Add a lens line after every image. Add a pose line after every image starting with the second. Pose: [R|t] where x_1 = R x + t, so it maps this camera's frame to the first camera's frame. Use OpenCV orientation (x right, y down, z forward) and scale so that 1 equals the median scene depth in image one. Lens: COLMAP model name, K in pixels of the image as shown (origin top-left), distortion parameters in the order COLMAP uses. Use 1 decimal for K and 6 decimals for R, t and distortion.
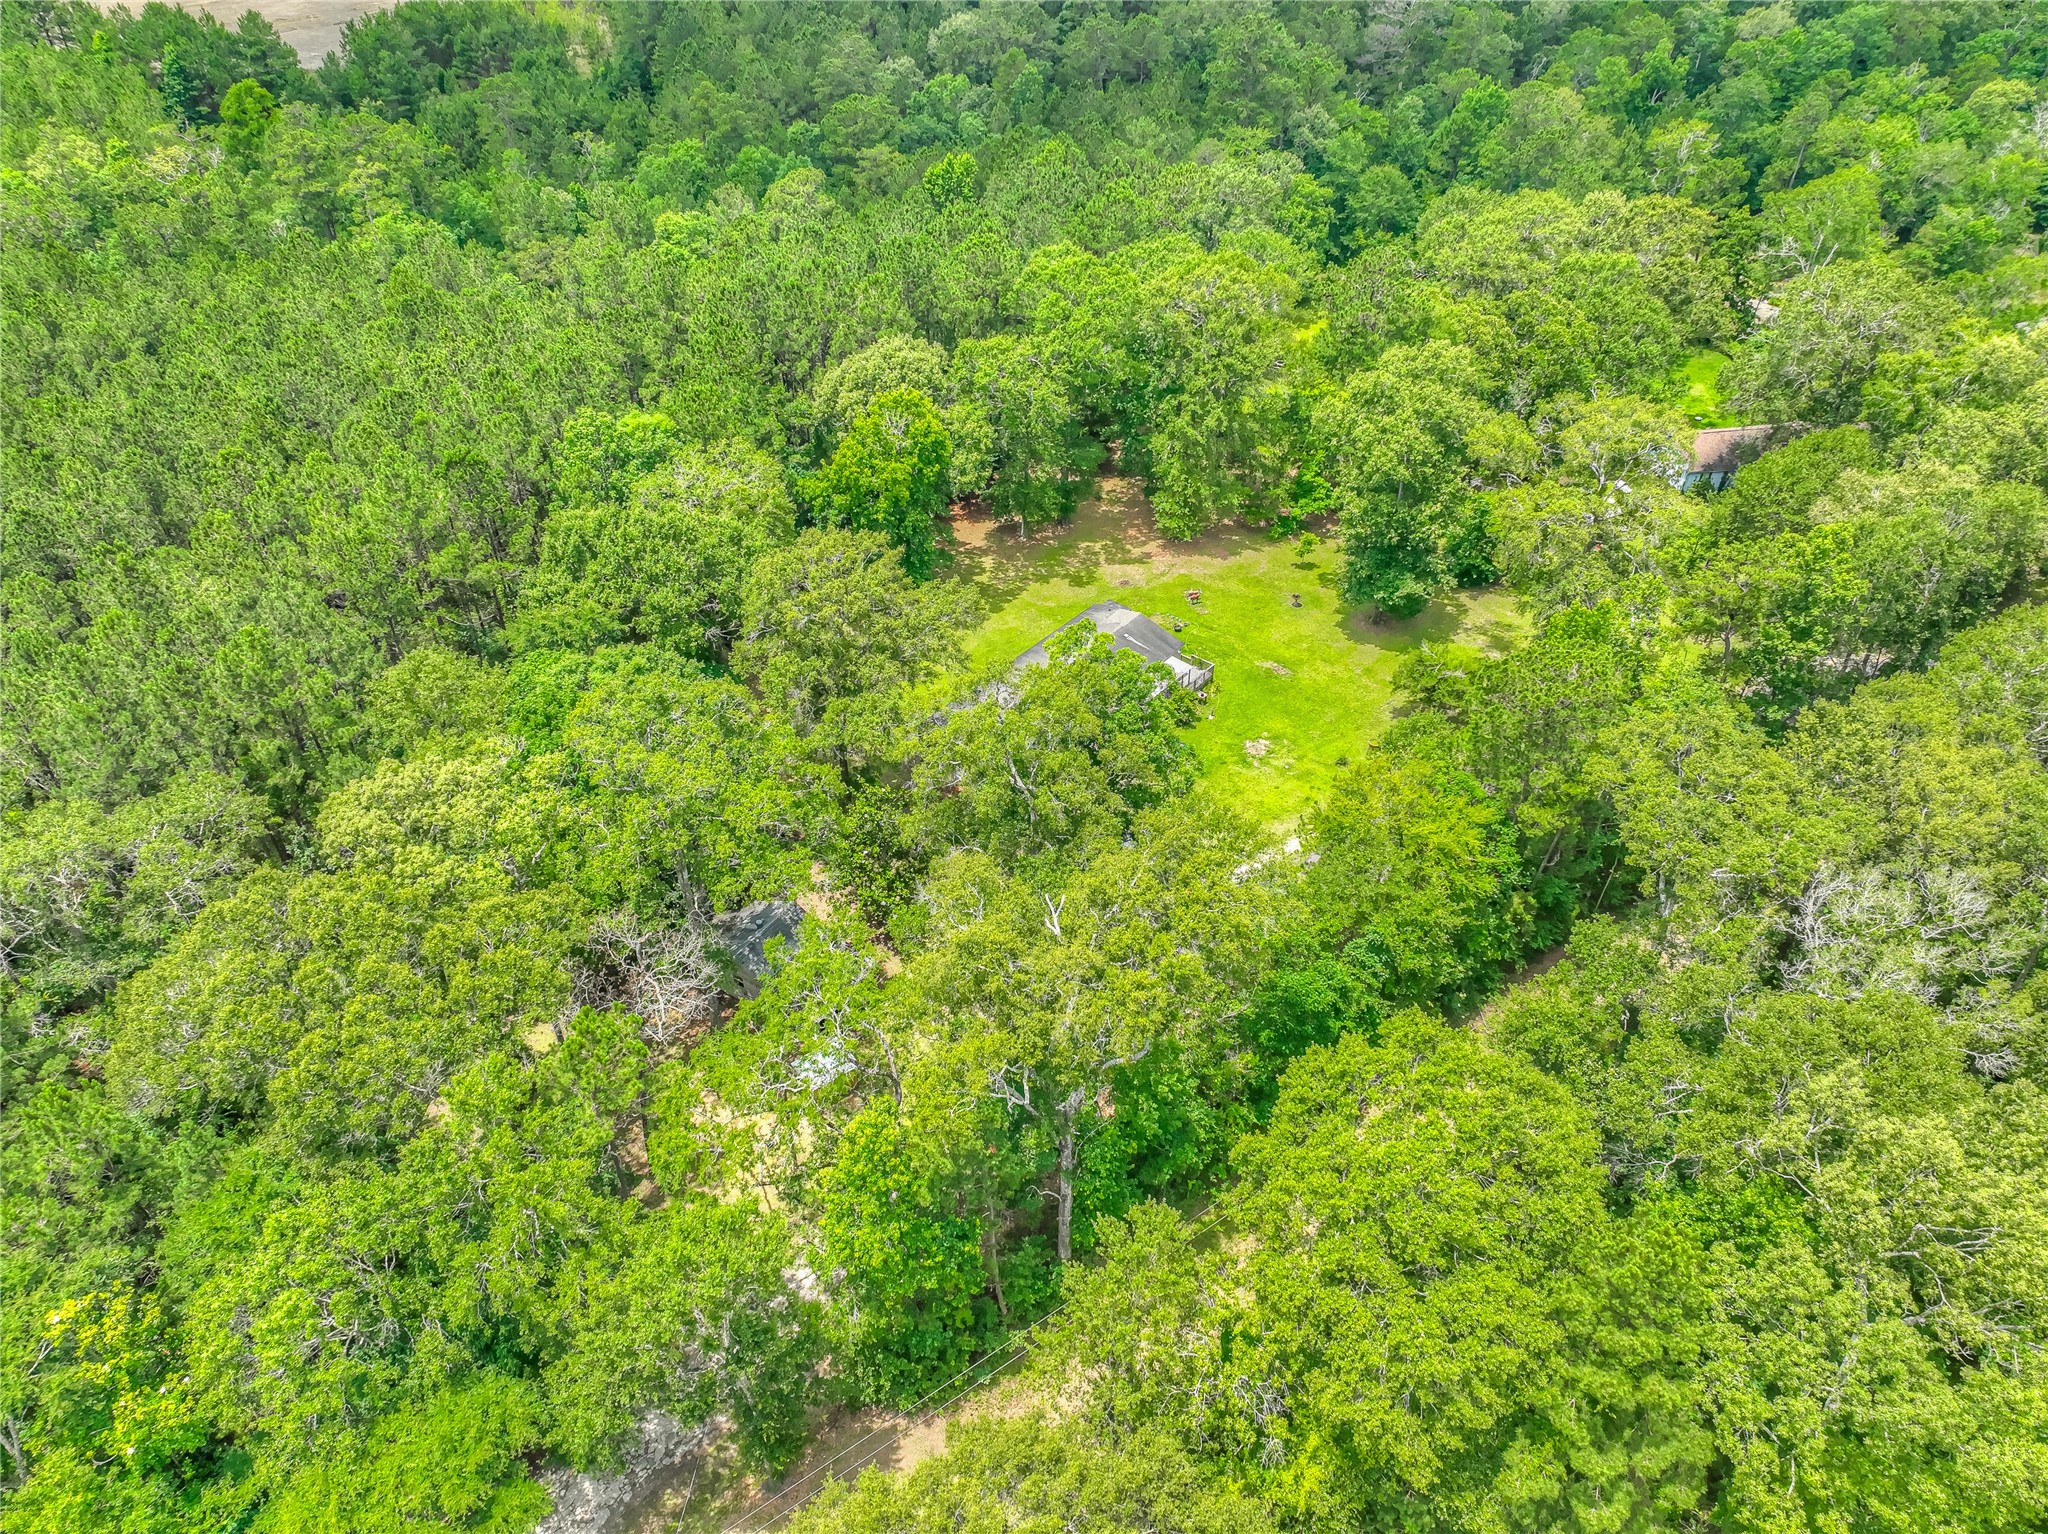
lens RADIAL K [[1437.2, 0, 1028.7], [0, 1437.2, 775.1], [0, 0, 1]] dist [0.005053, 0.026891]
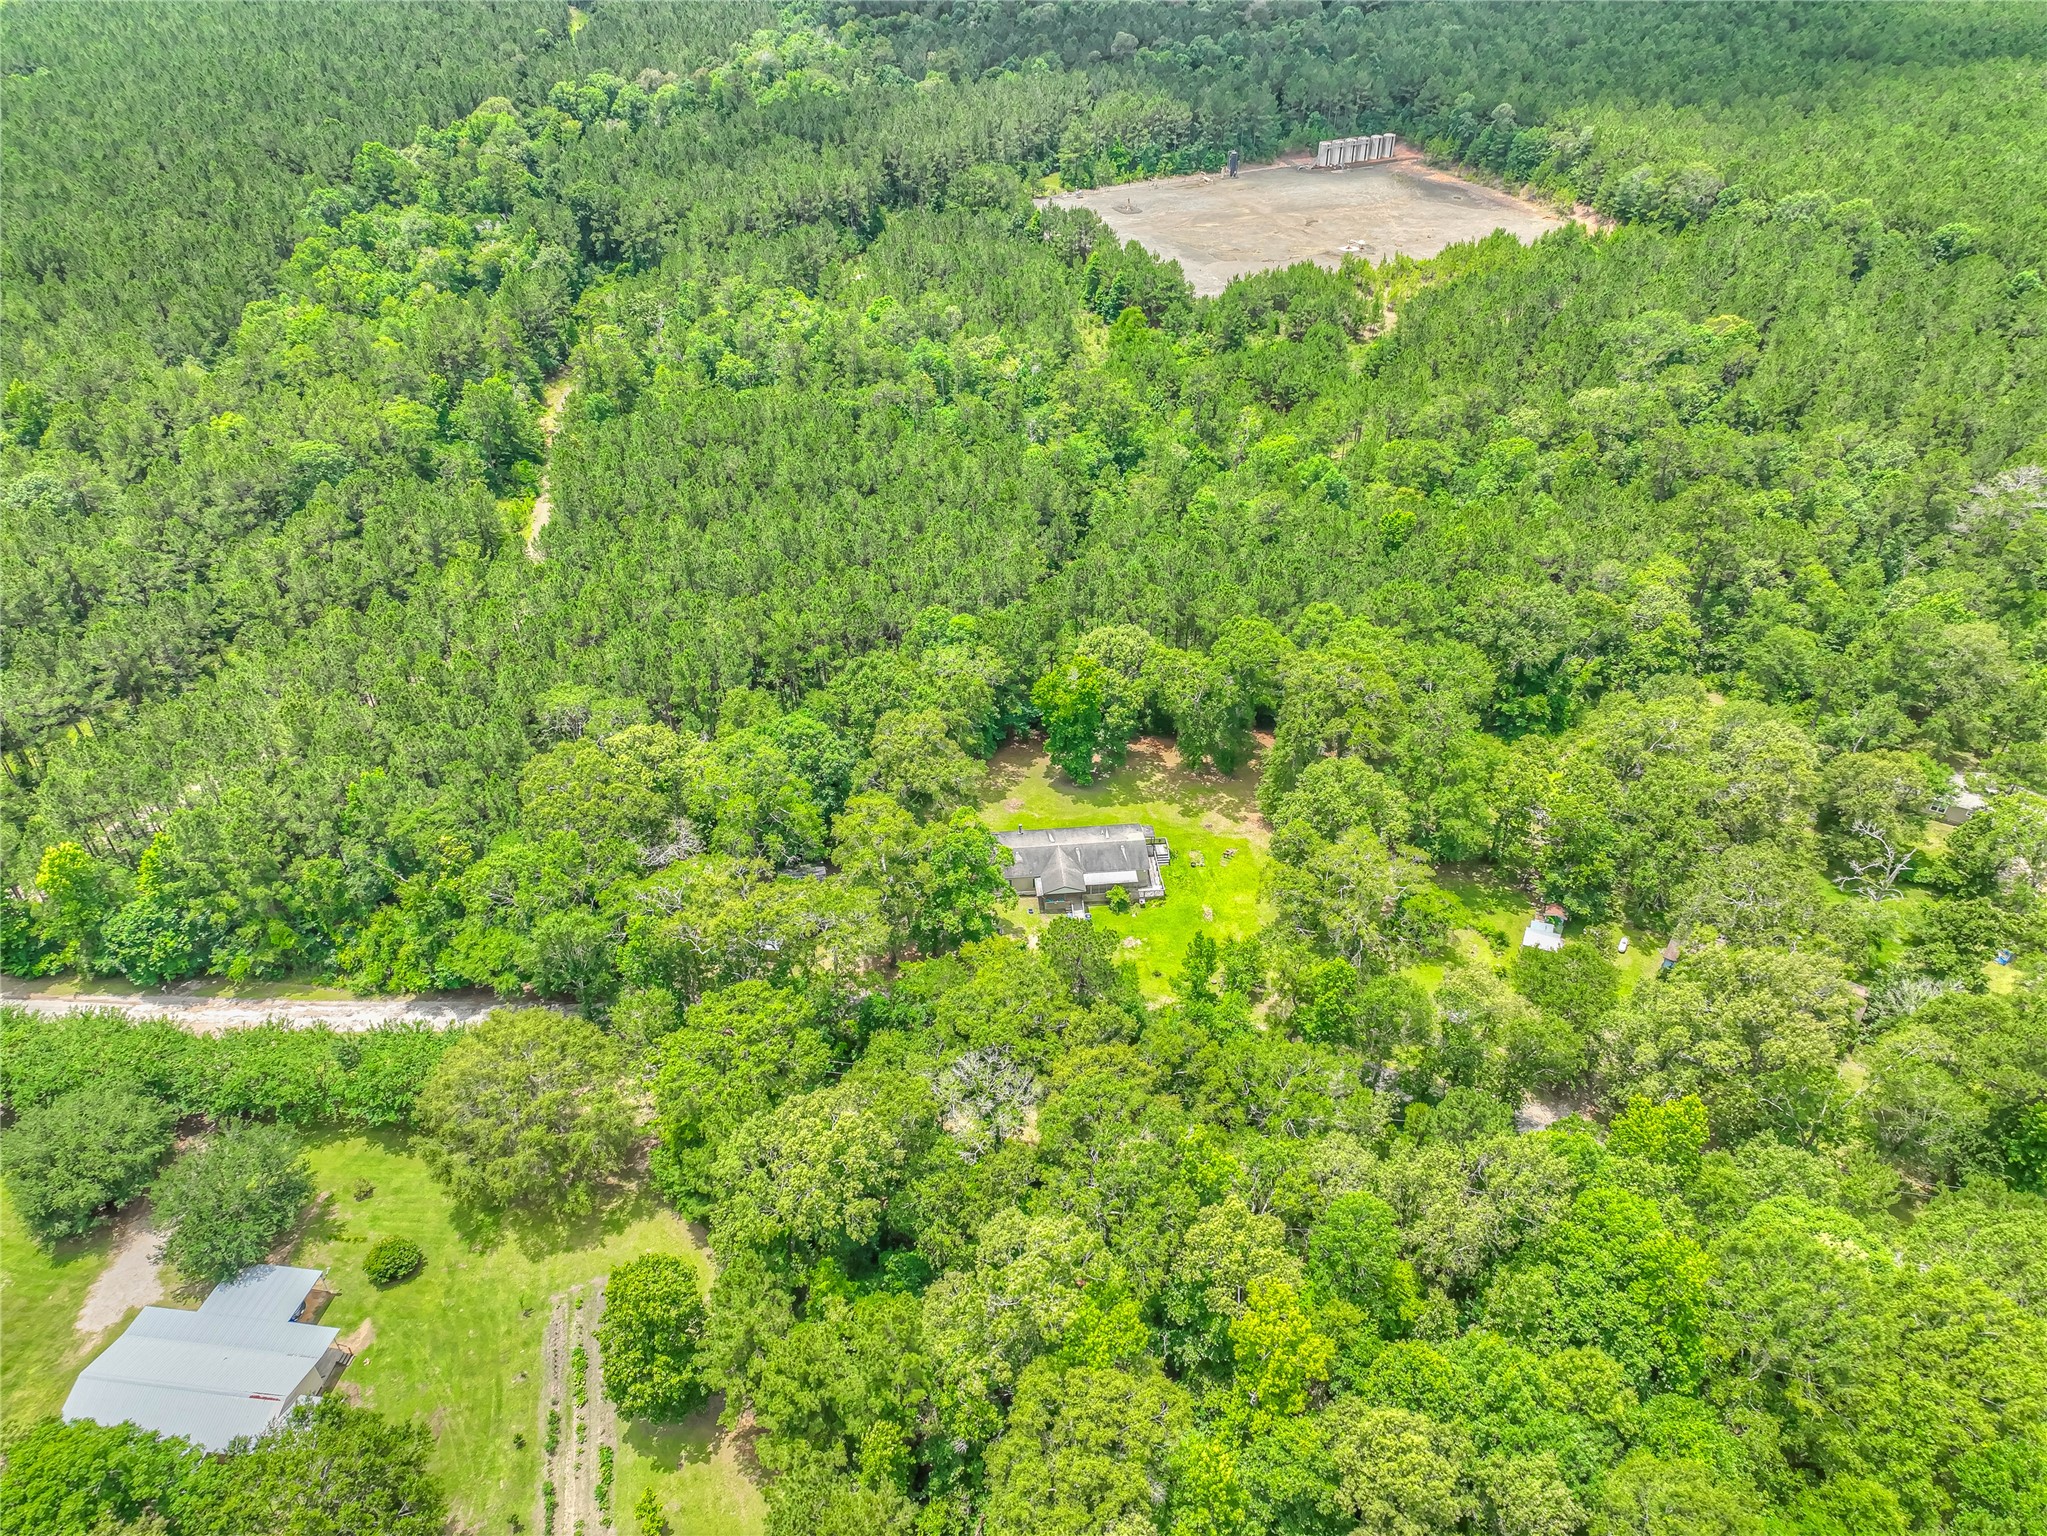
lens RADIAL K [[1436.5, 0, 1028.0], [0, 1436.5, 778.5], [0, 0, 1]] dist [0.005053, 0.026891]
pose [[0.708033, 0.419592, -0.568007, 0.920673], [-0.449525, 0.888124, 0.095724, -0.286005], [0.544626, 0.187557, 0.817438, -0.403905]]
